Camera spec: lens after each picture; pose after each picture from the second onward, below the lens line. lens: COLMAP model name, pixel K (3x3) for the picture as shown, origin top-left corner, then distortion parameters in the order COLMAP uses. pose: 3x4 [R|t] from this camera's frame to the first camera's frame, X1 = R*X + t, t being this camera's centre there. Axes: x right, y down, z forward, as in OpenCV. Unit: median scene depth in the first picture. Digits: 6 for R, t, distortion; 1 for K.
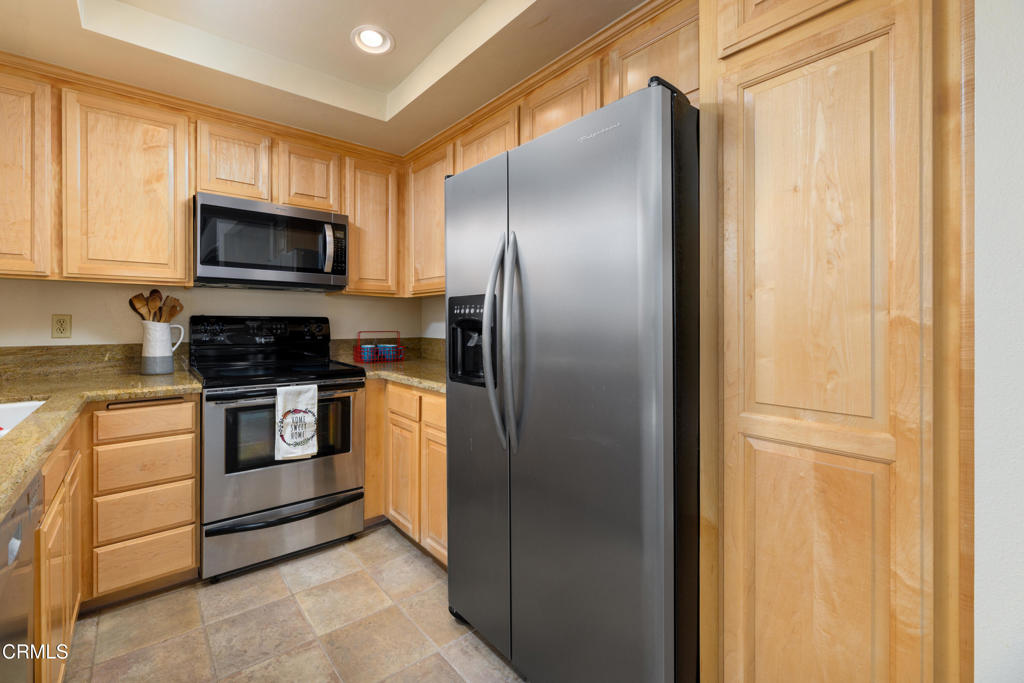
lens RADIAL K [[416.4, 0, 510.9], [0, 416.4, 321.3], [0, 0, 1]] dist [0.000093, 0.000026]
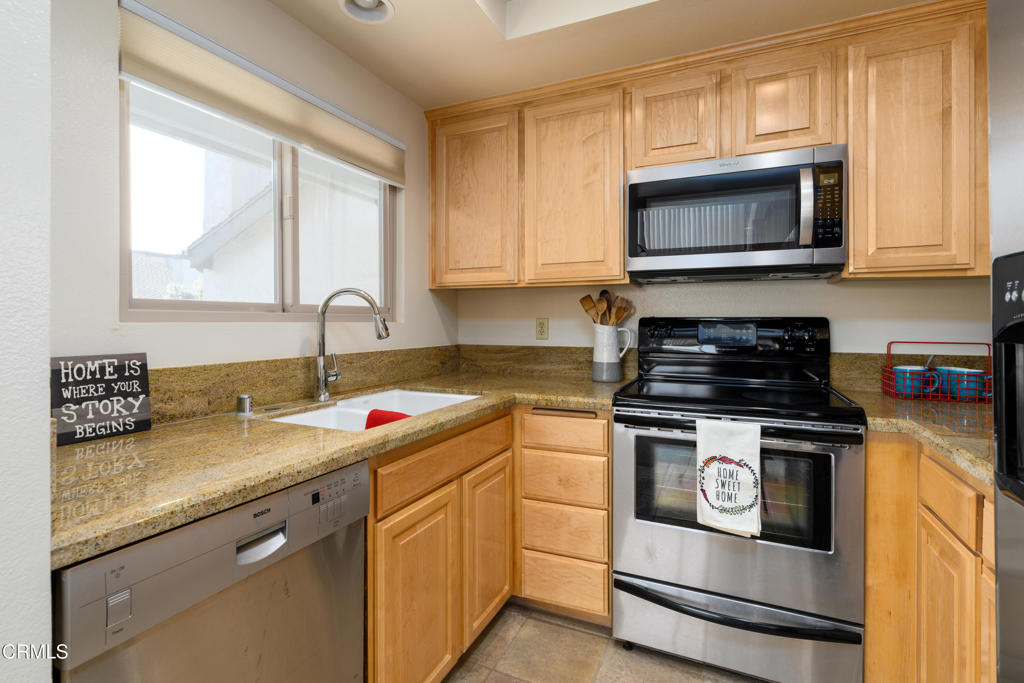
lens RADIAL K [[487.6, 0, 511.3], [0, 487.6, 320.5], [0, 0, 1]] dist [0.000582, -0.000463]
pose [[0.402873, -0.006571, -0.915232, 0.060438], [0.001808, 0.999978, -0.006384, -0.001994], [0.915254, 0.000917, 0.402876, 0.375887]]
